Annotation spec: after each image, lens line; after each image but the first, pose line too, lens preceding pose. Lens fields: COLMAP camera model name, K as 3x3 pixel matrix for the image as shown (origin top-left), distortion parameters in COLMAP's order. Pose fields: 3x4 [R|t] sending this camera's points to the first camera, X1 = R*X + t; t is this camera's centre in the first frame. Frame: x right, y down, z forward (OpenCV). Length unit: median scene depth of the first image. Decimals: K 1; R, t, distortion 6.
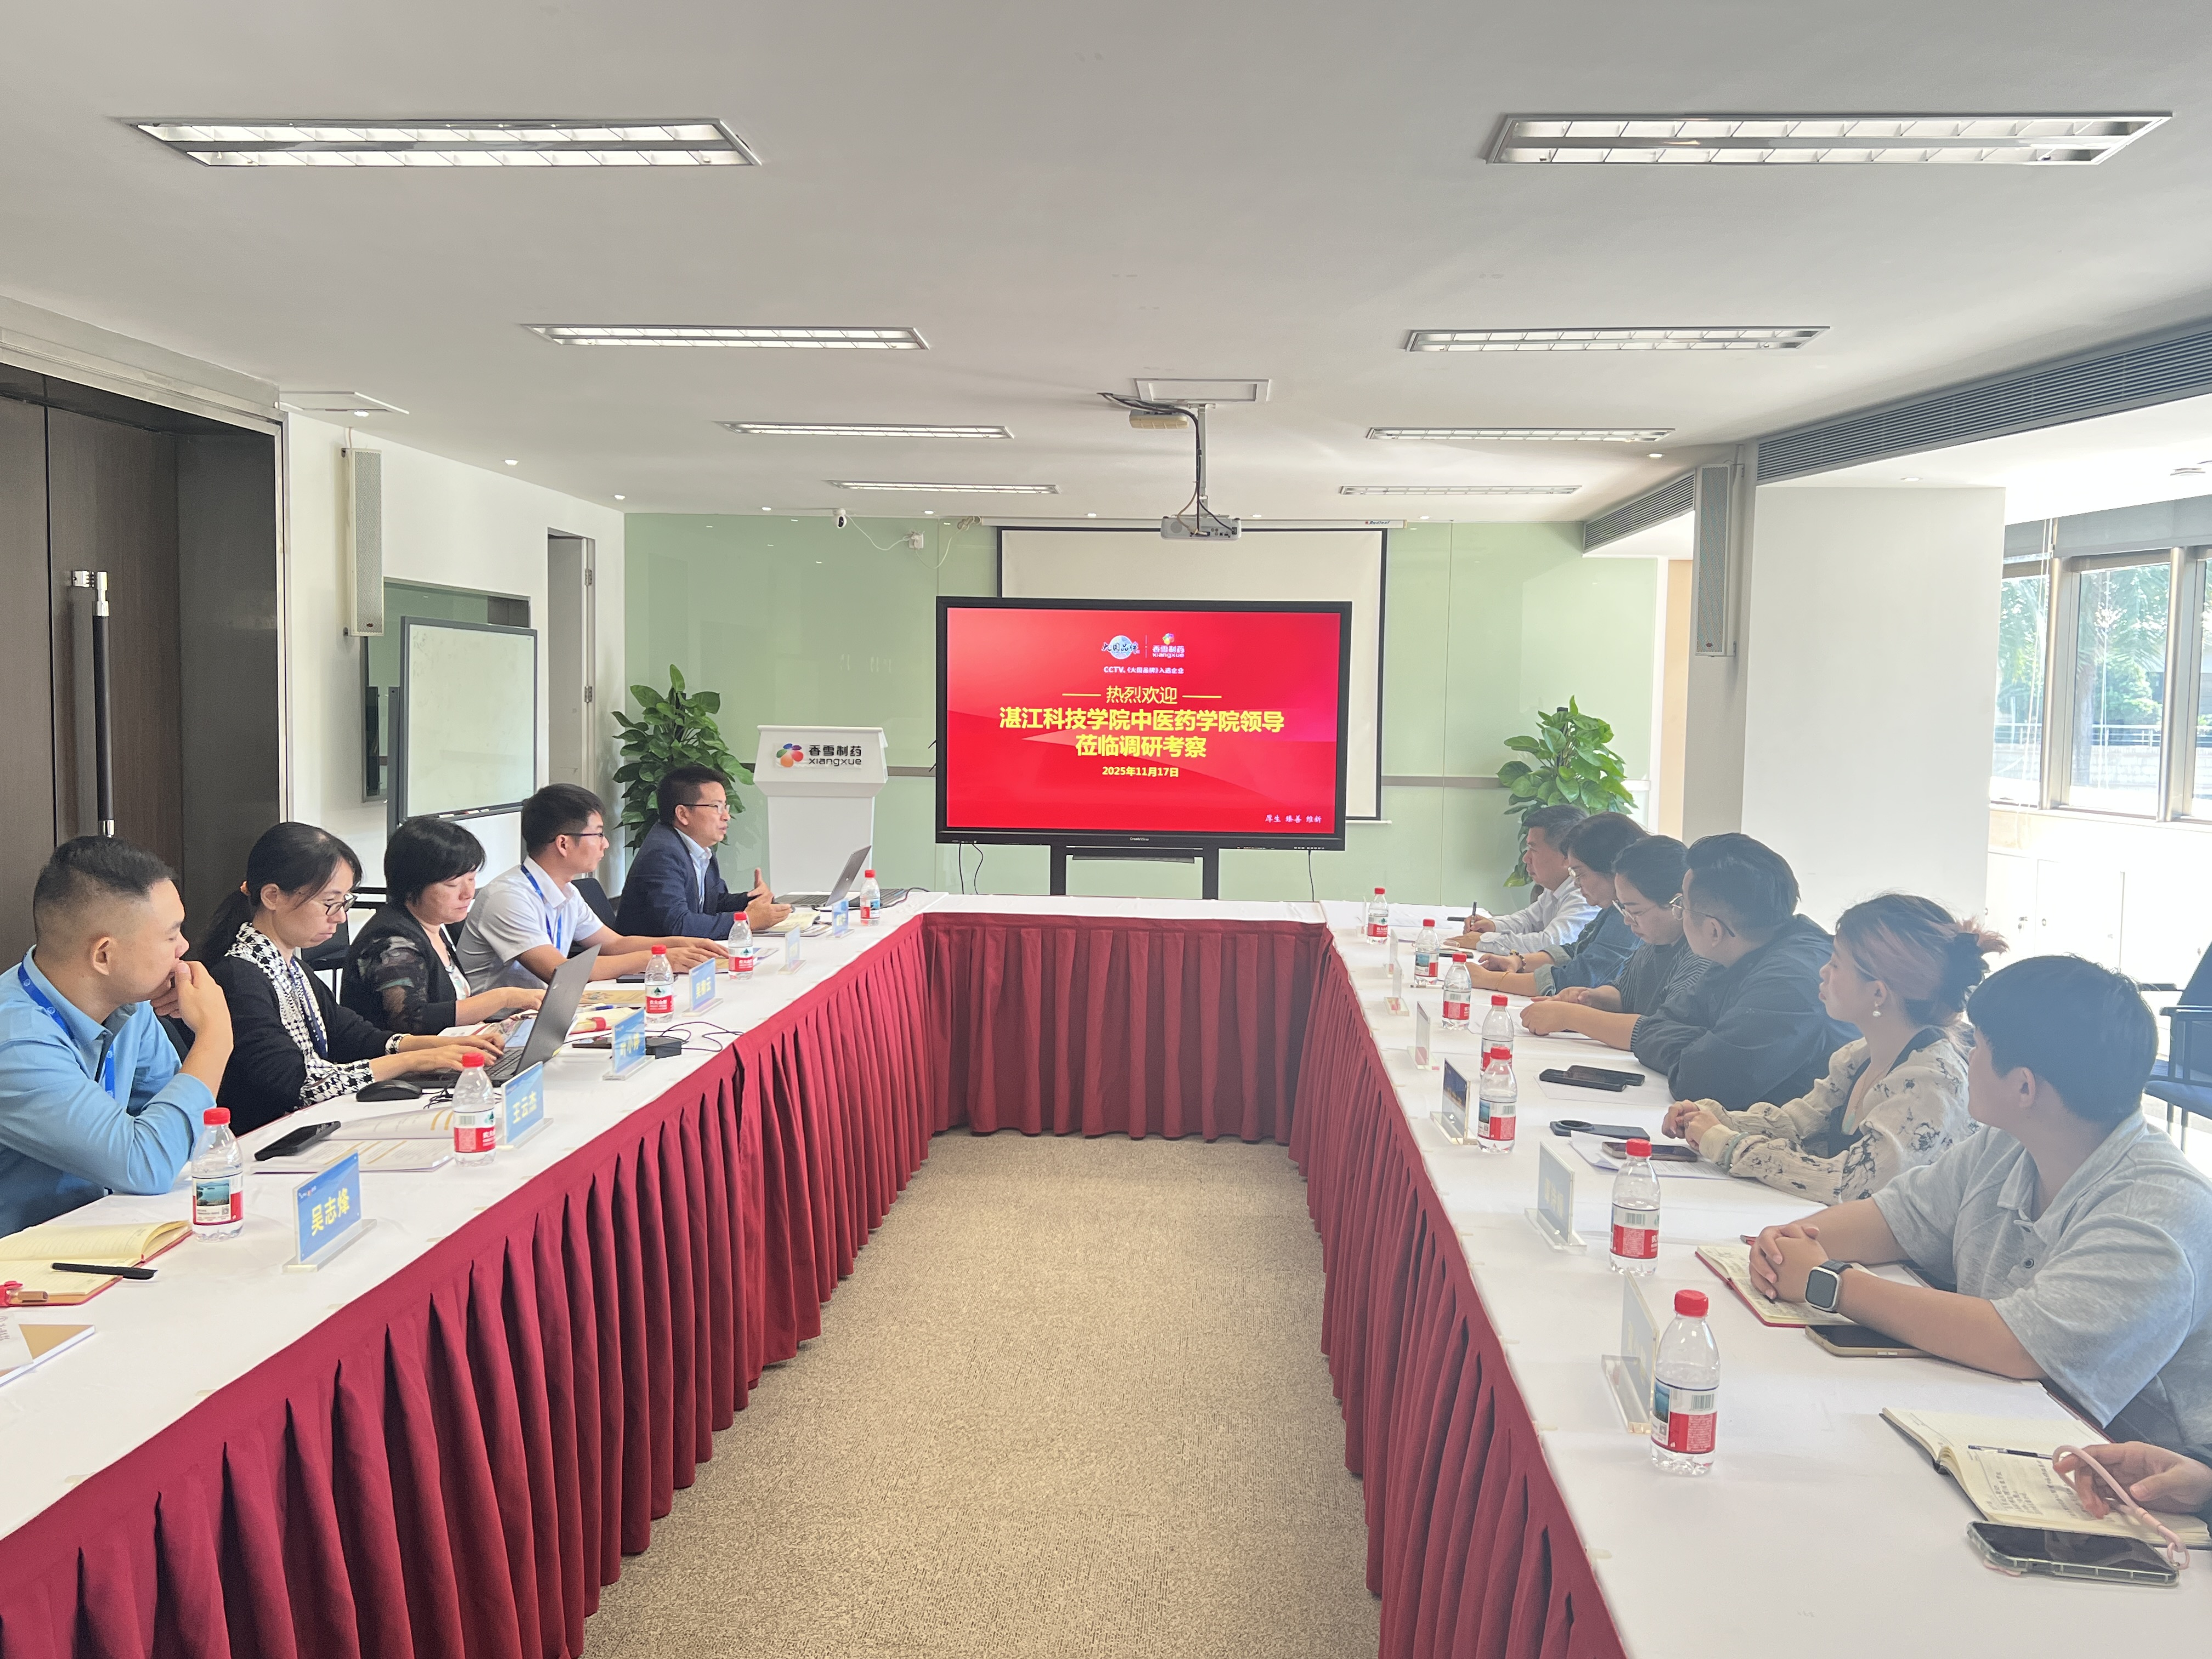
lens RADIAL K [[1770.7, 0, 1103.2], [0, 1770.7, 823.7], [0, 0, 1]] dist [0.043208, -0.000734]
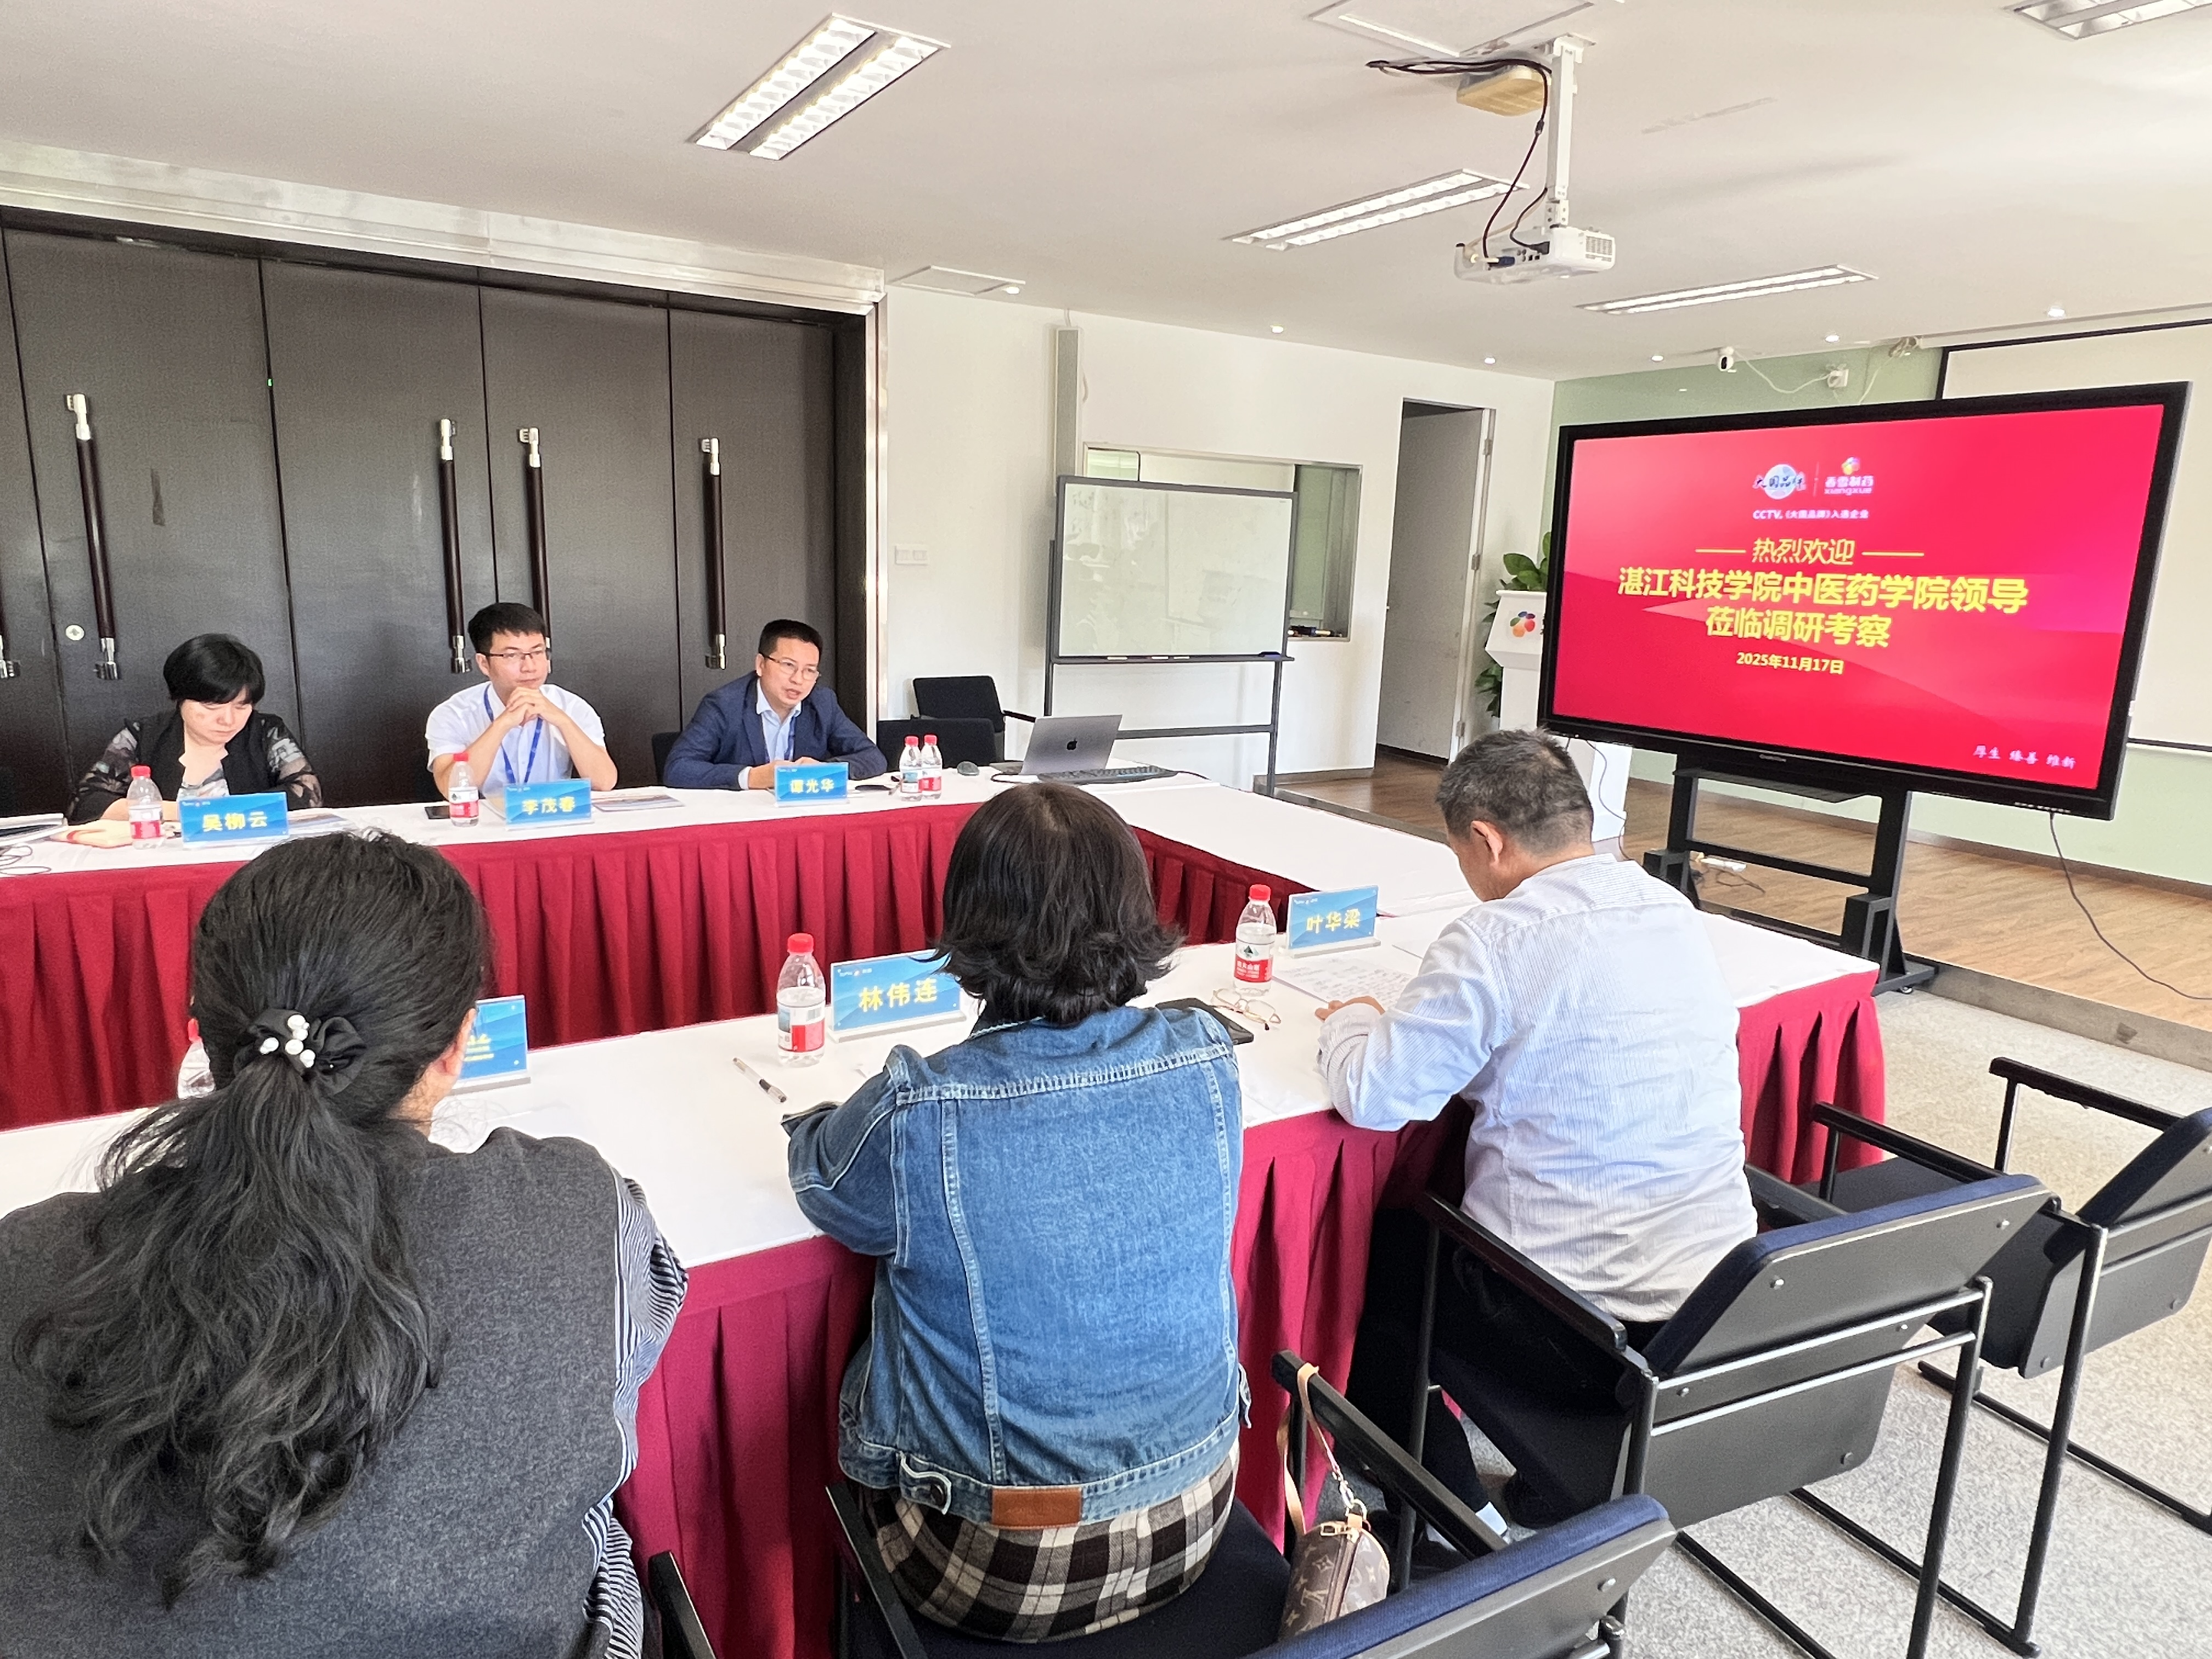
lens RADIAL K [[1310.2, 0, 1105.6], [0, 1310.2, 828.4], [0, 0, 1]] dist [-0.003610, -0.000061]
pose [[0.589147, 0.167767, -0.790418, 0.282600], [-0.081288, 0.985552, 0.148595, -0.019858], [0.803927, -0.023293, 0.594272, 0.474914]]
